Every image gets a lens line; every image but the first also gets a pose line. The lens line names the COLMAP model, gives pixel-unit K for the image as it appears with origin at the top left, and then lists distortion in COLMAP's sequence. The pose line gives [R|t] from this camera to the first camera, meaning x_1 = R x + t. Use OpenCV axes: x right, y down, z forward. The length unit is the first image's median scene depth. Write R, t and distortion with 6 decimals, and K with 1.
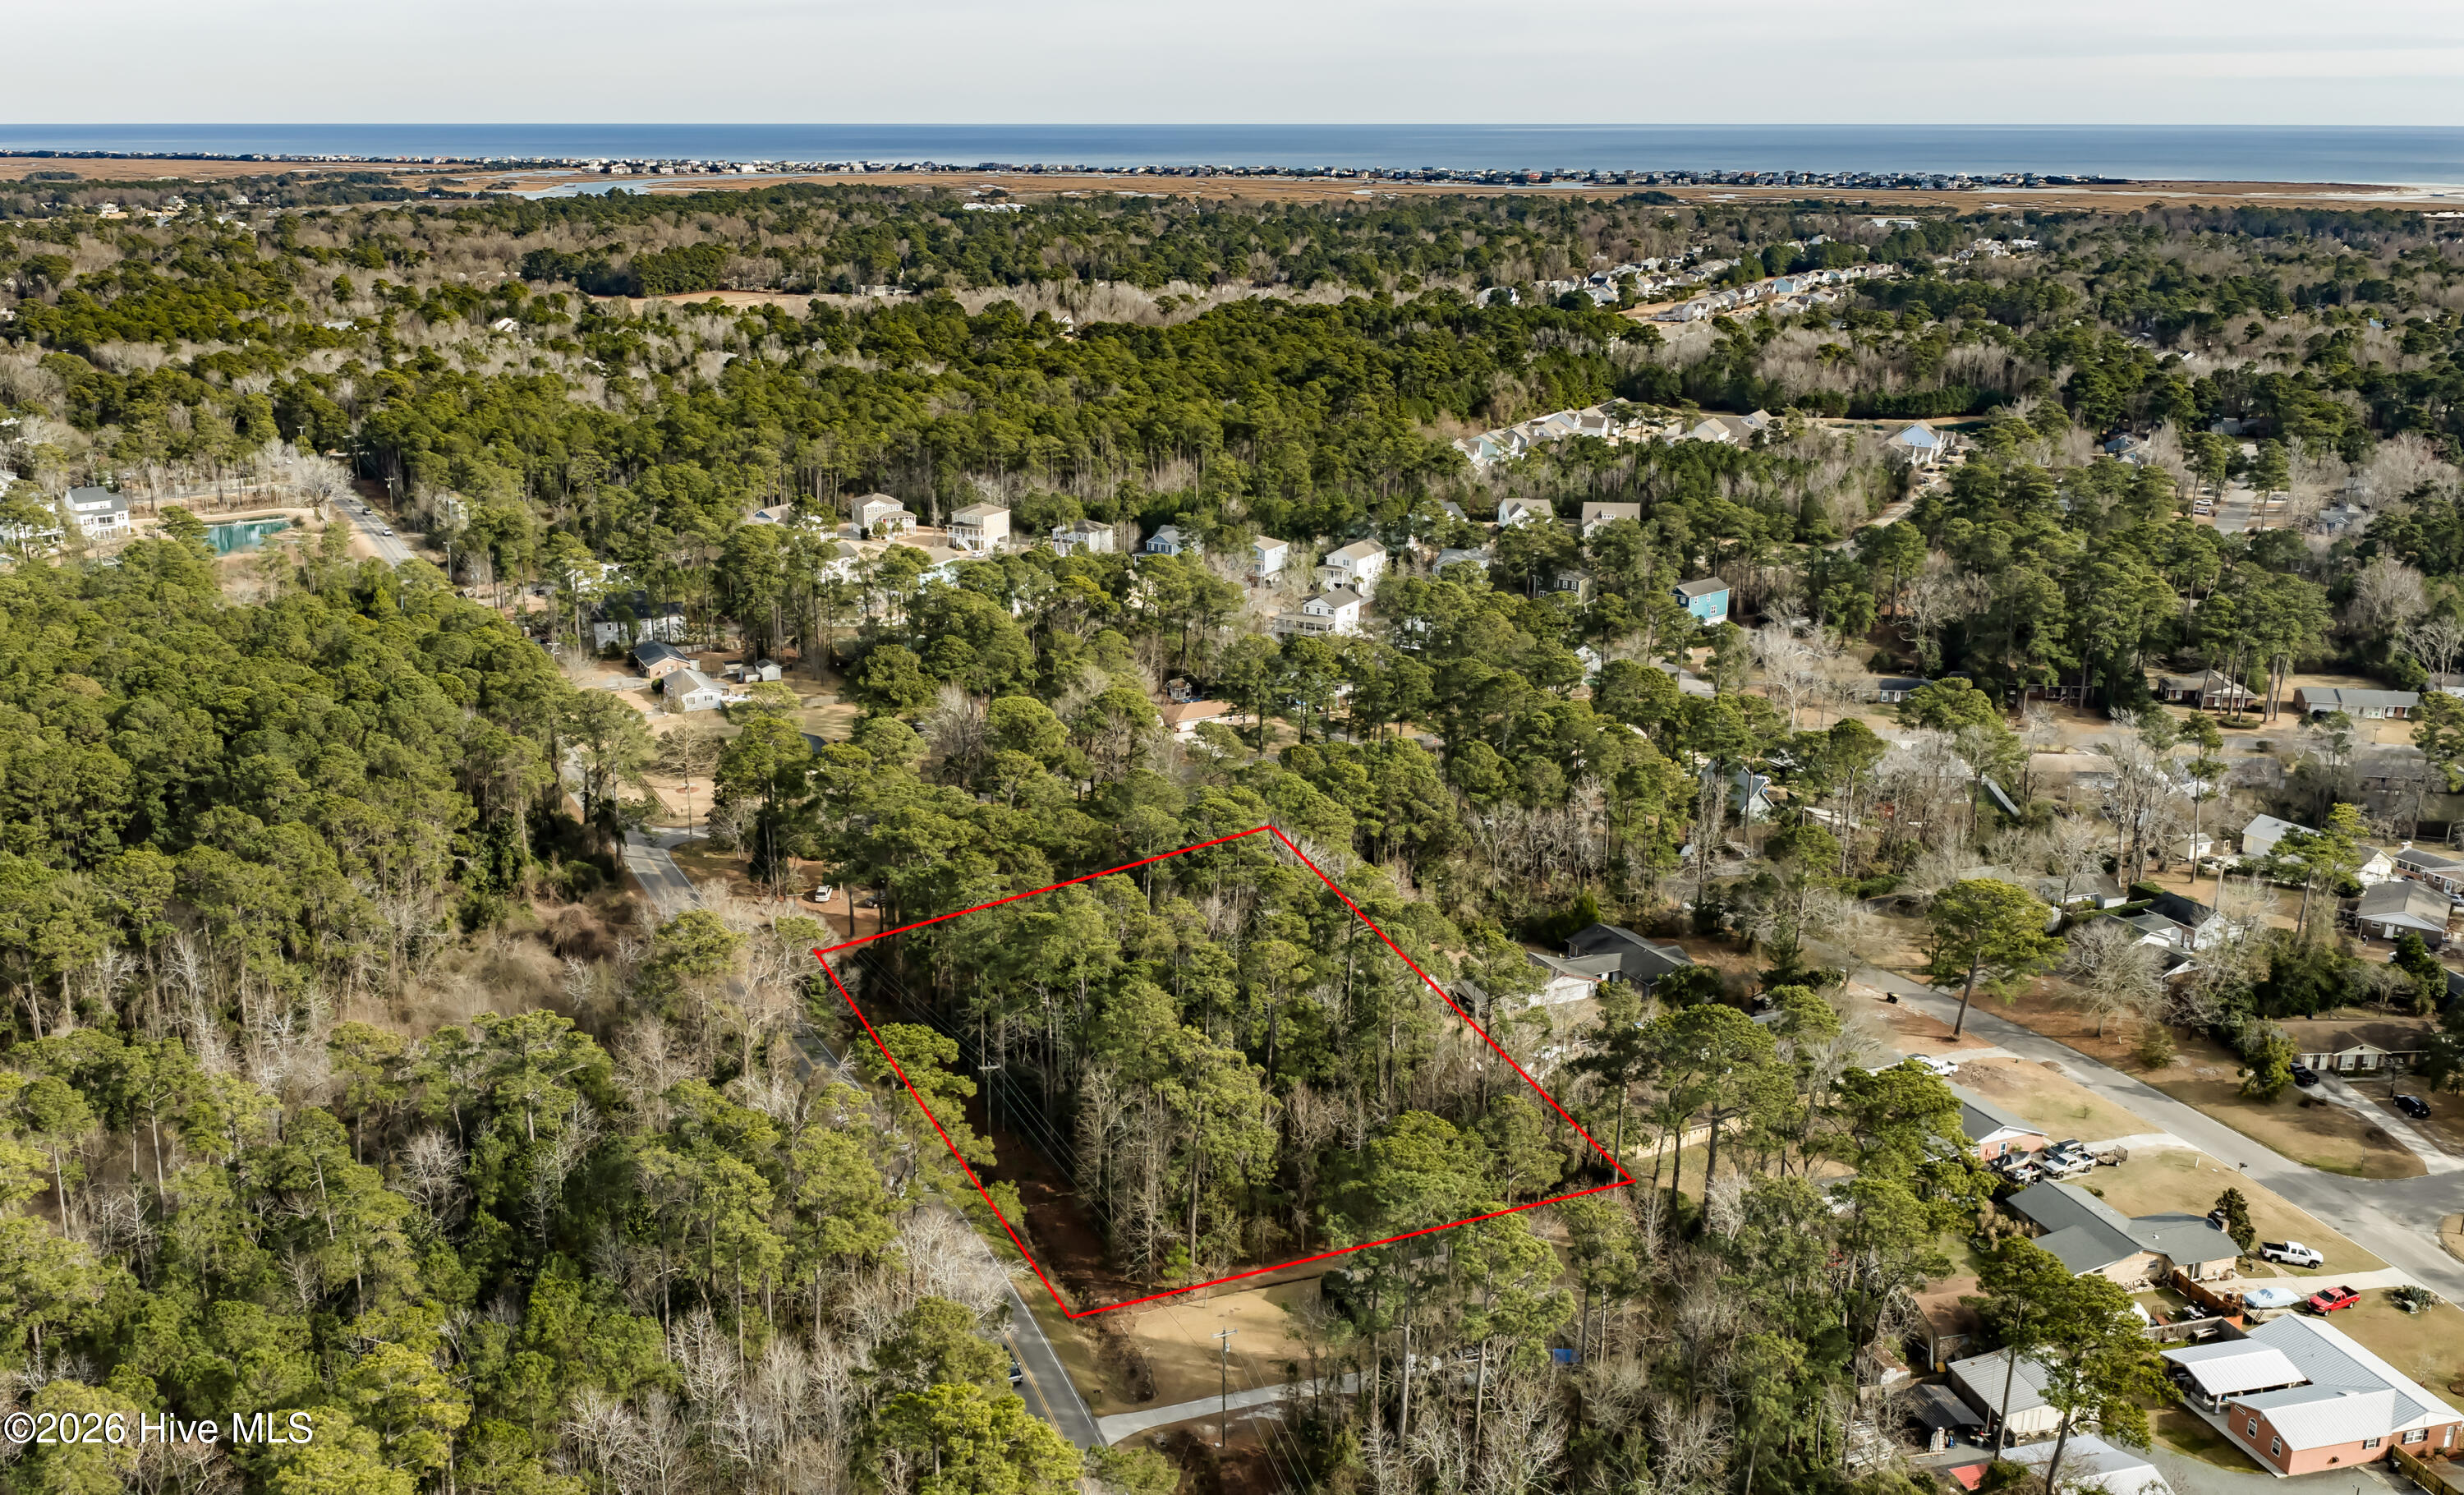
lens RADIAL K [[2197.7, 0, 1118.2], [0, 2197.7, 744.5], [0, 0, 1]] dist [0.034110, -0.057266]
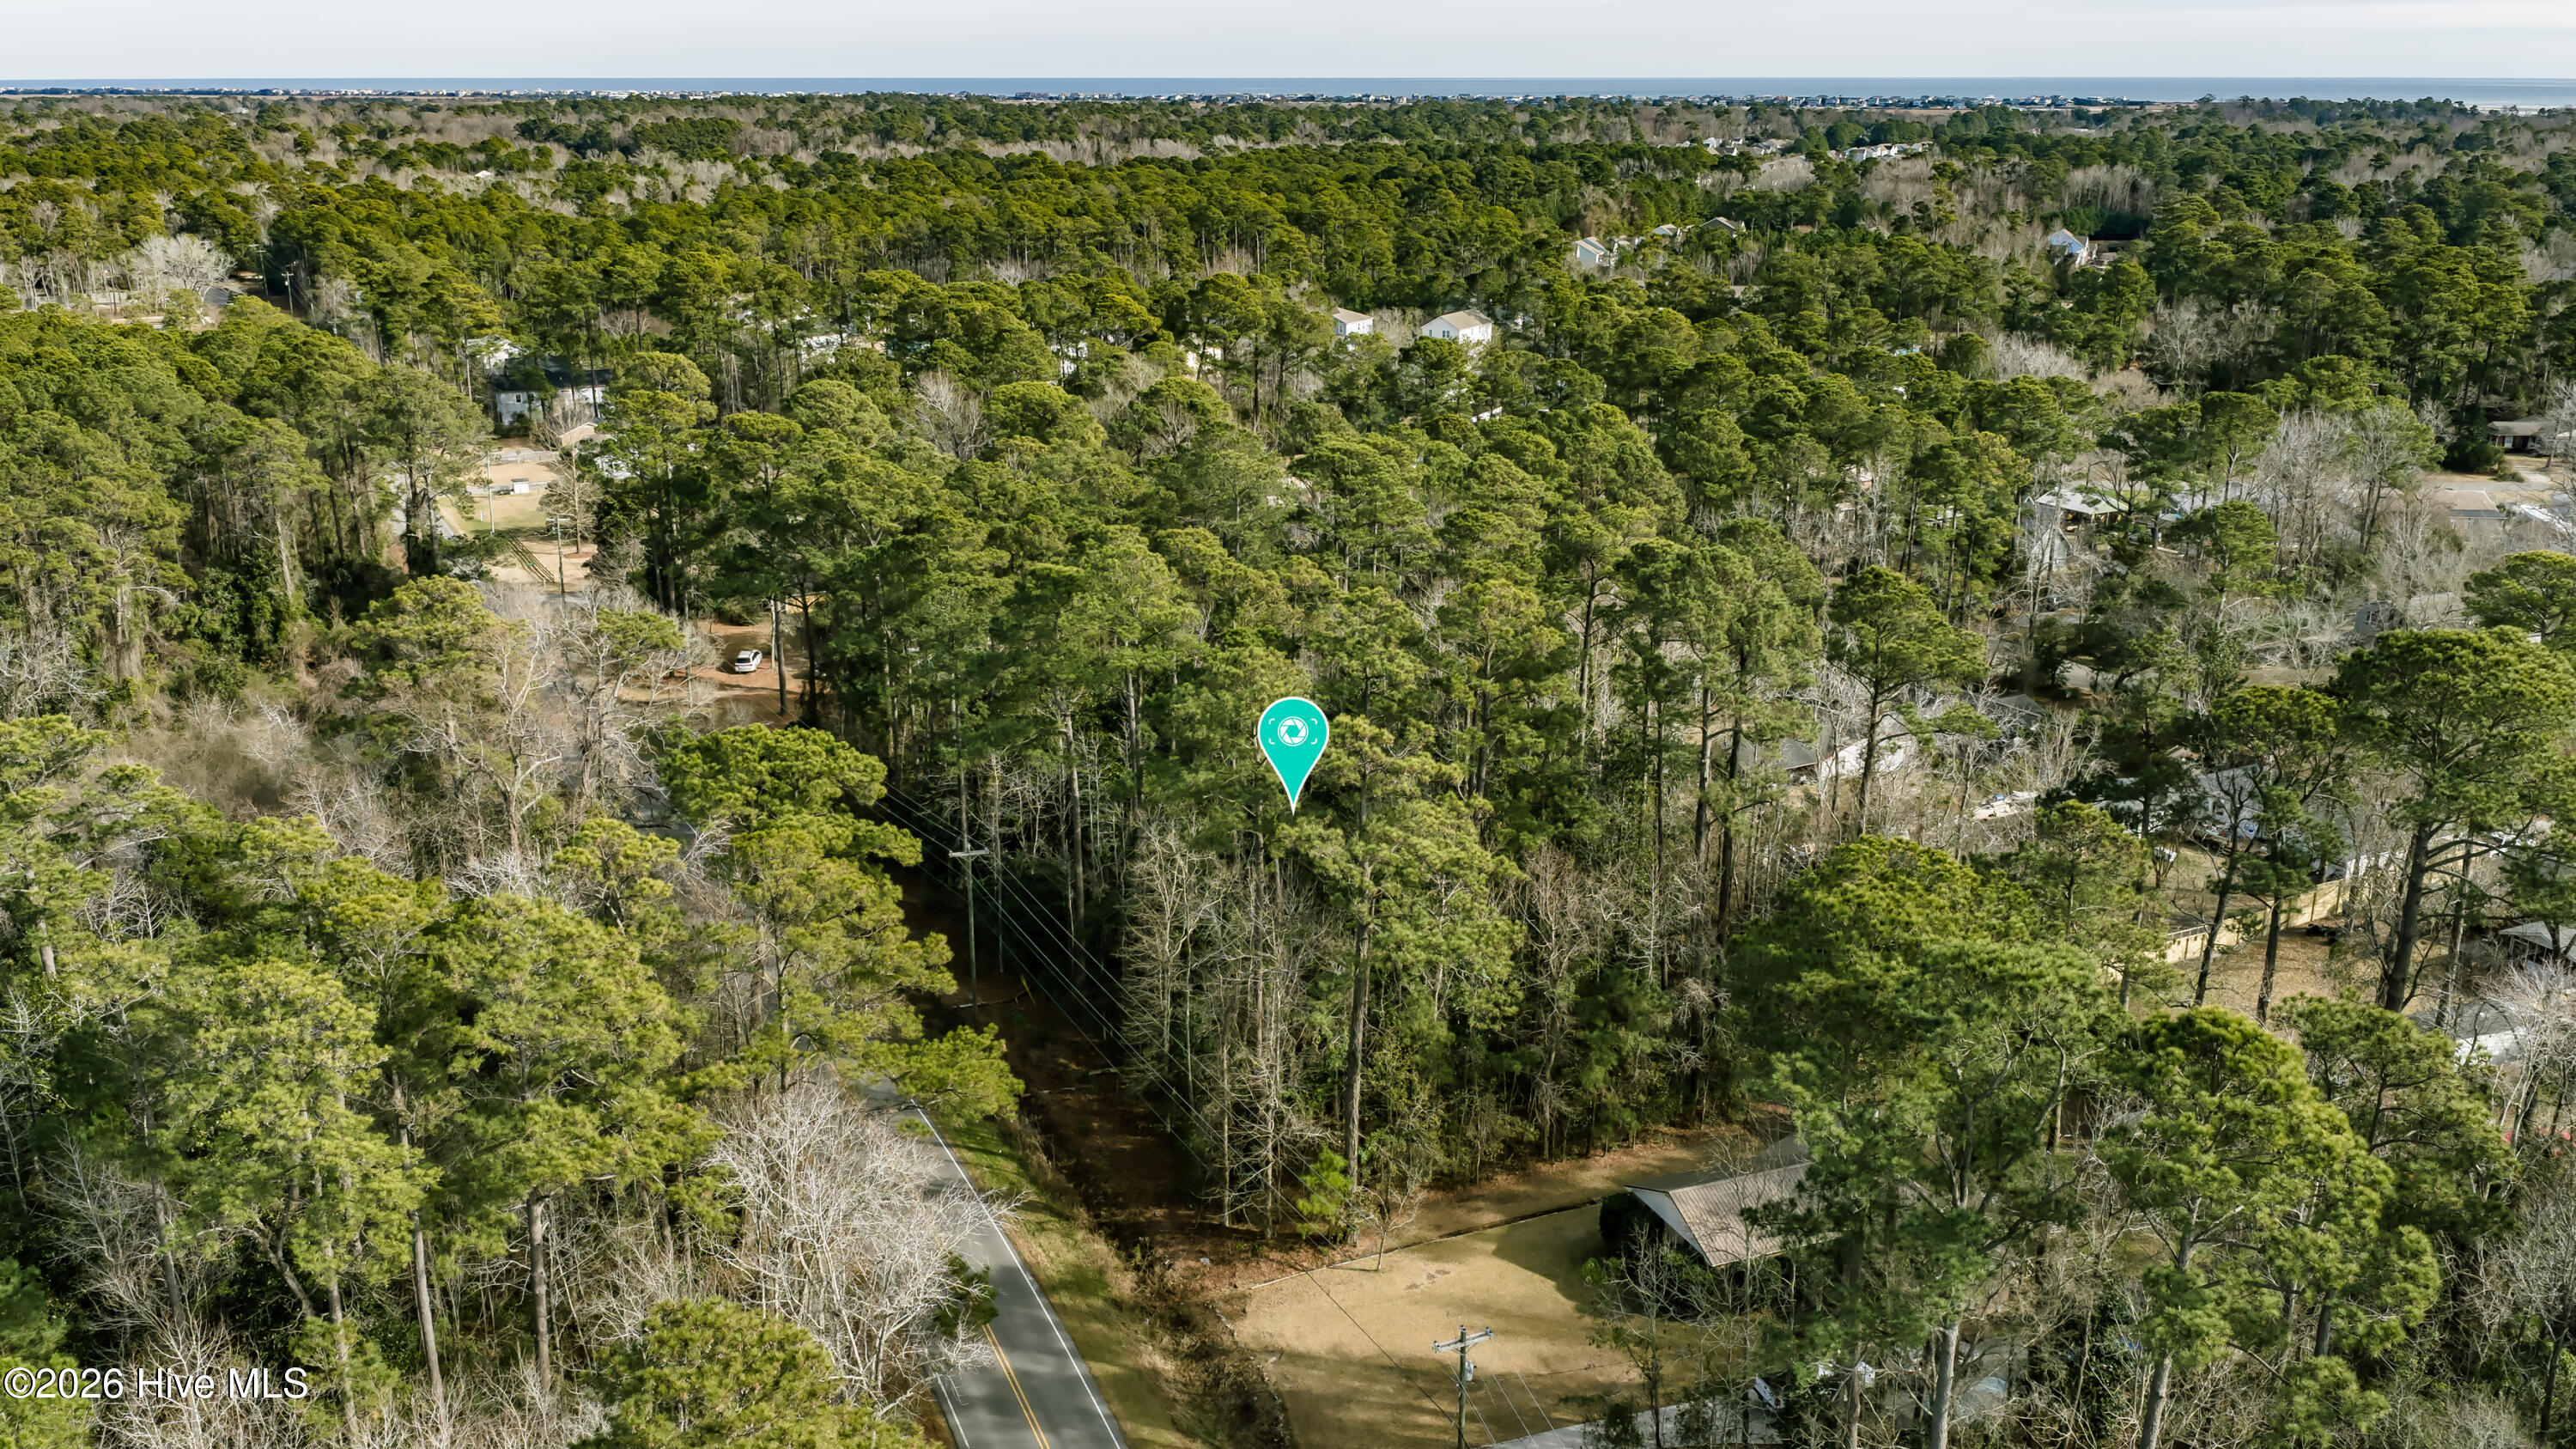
lens RADIAL K [[2143.3, 0, 1287.5], [0, 2143.3, 732.9], [0, 0, 1]] dist [0.019842, -0.033507]
pose [[0.998243, -0.014079, 0.057555, -0.005795], [0.012769, 0.999652, 0.023068, 0.074572], [-0.057860, -0.022293, 0.998076, 0.318196]]
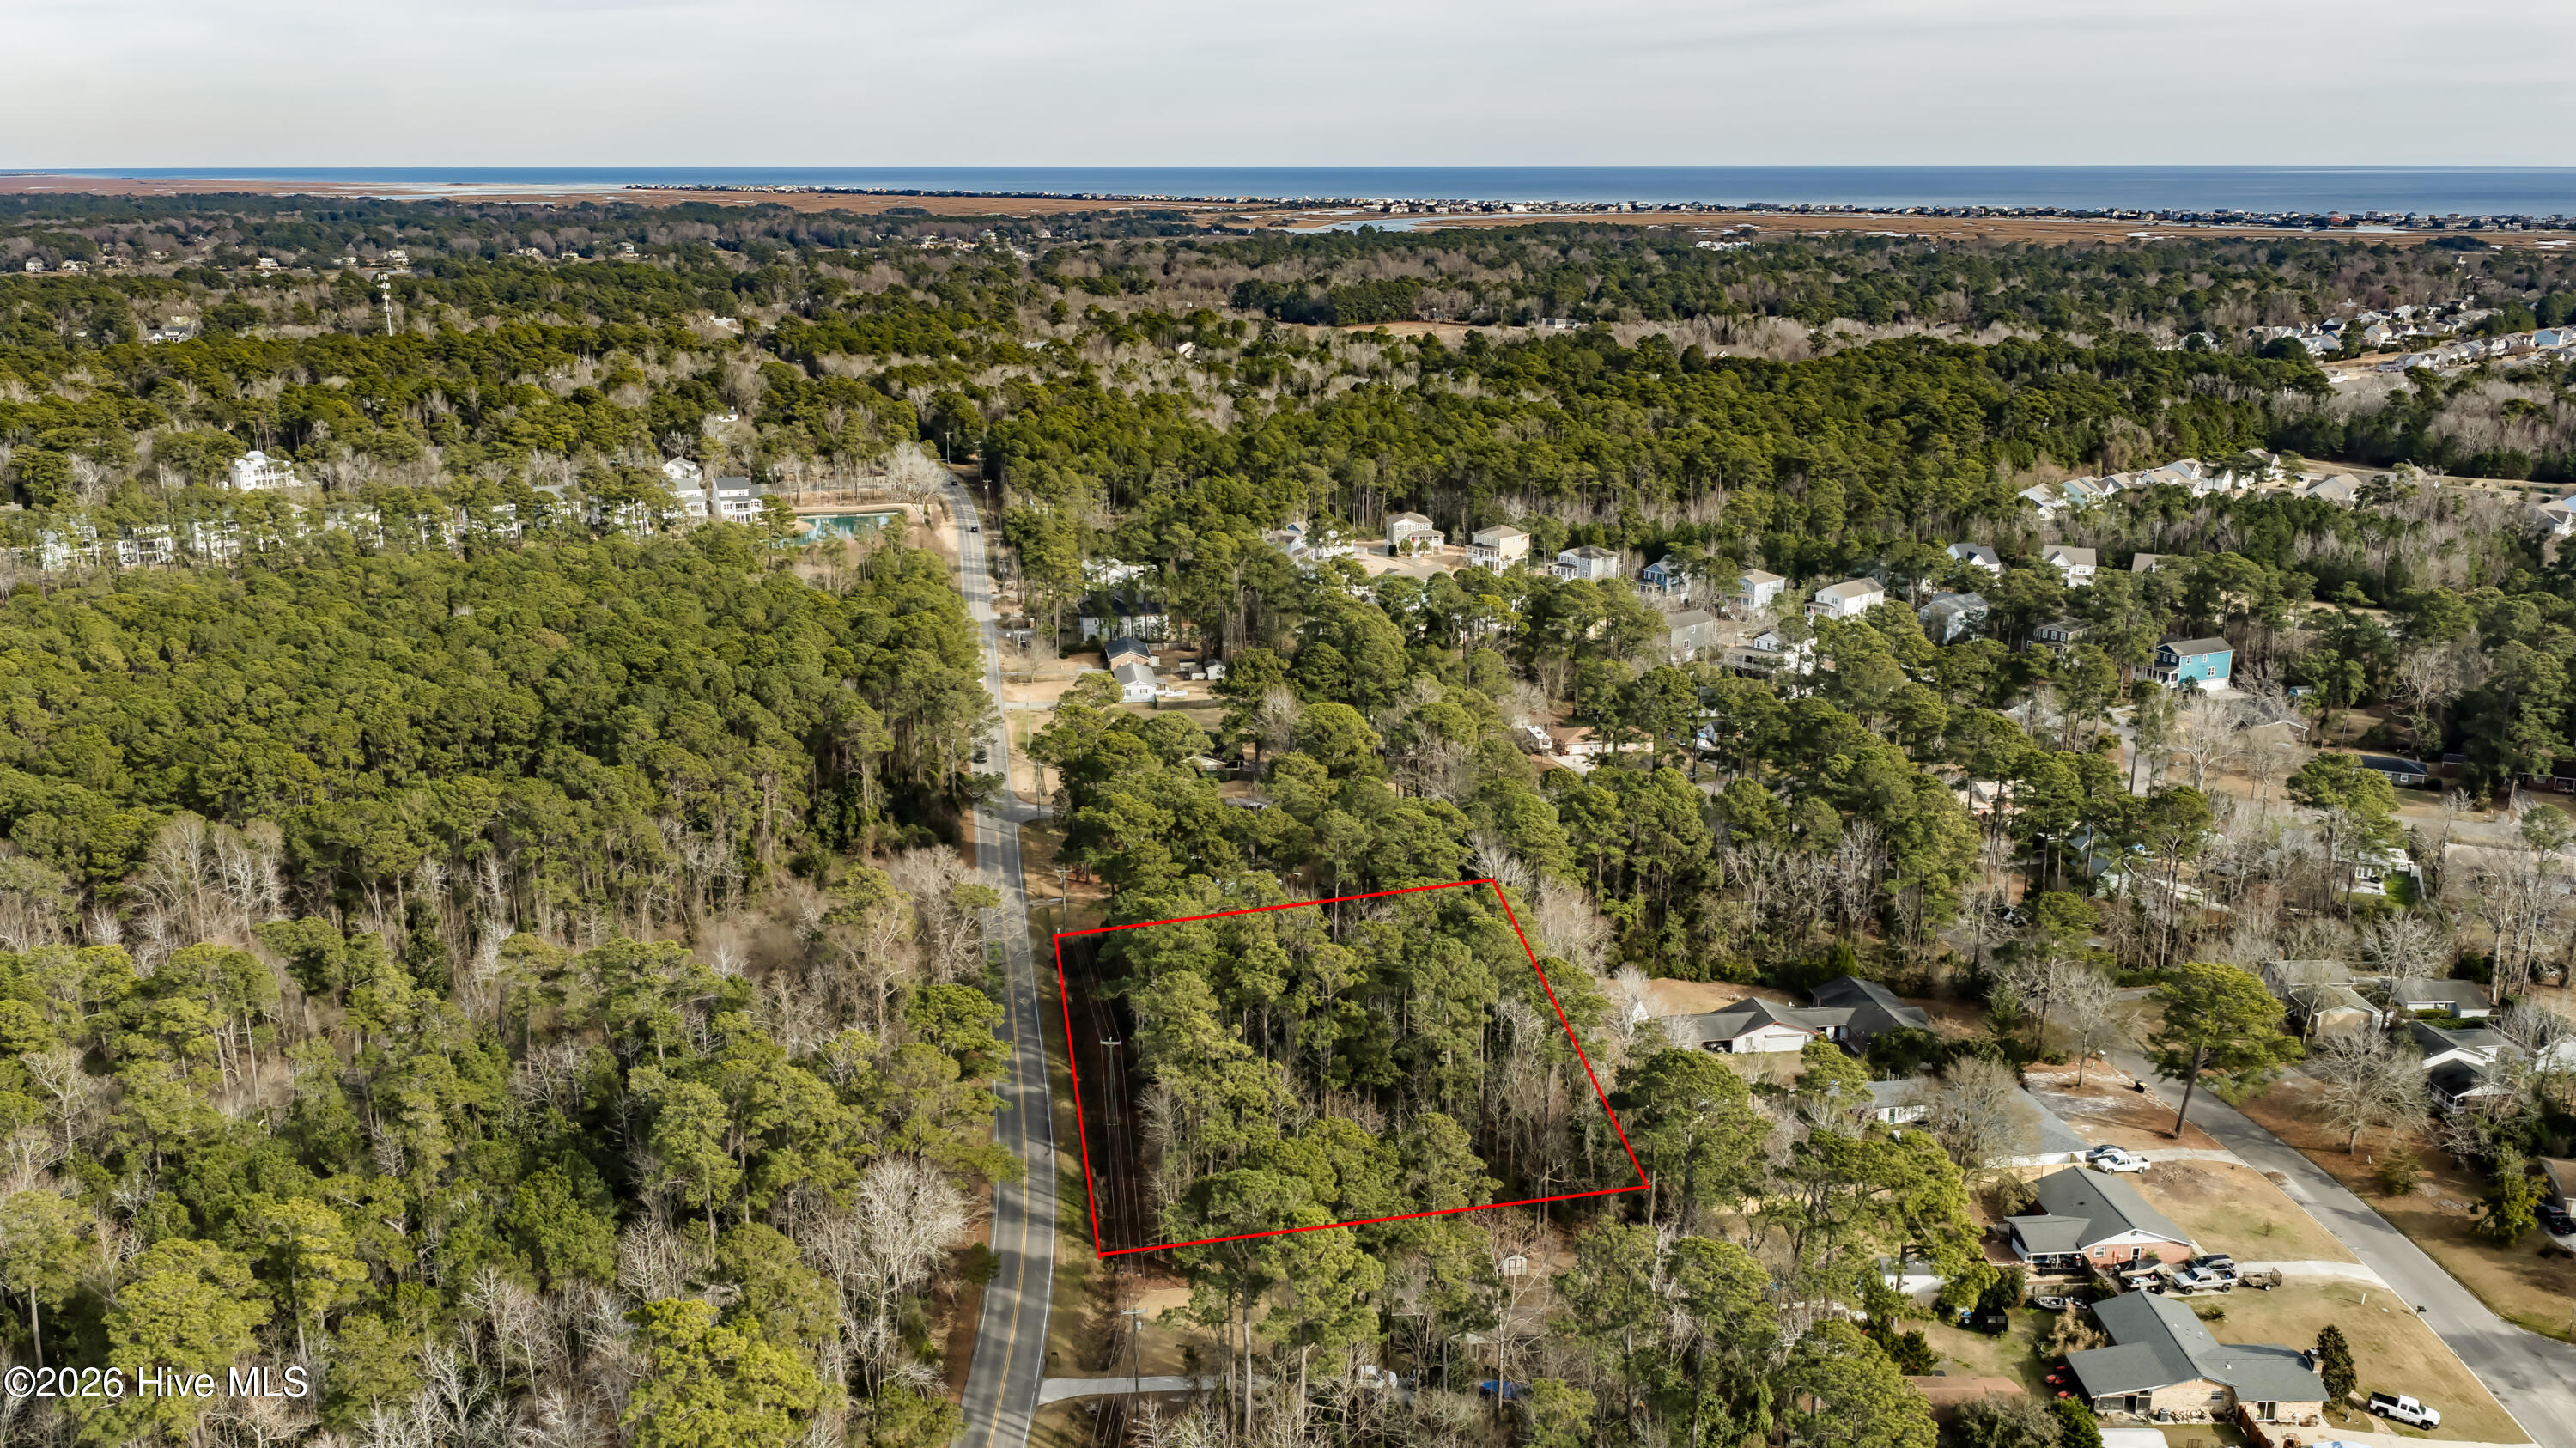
lens RADIAL K [[2143.2, 0, 1271.6], [0, 2143.2, 721.2], [0, 0, 1]] dist [0.019842, -0.033507]
pose [[0.959811, 0.070147, -0.271739, 0.200751], [-0.075983, 0.997048, -0.011000, -0.000052], [0.270165, 0.031206, 0.962308, 0.027152]]
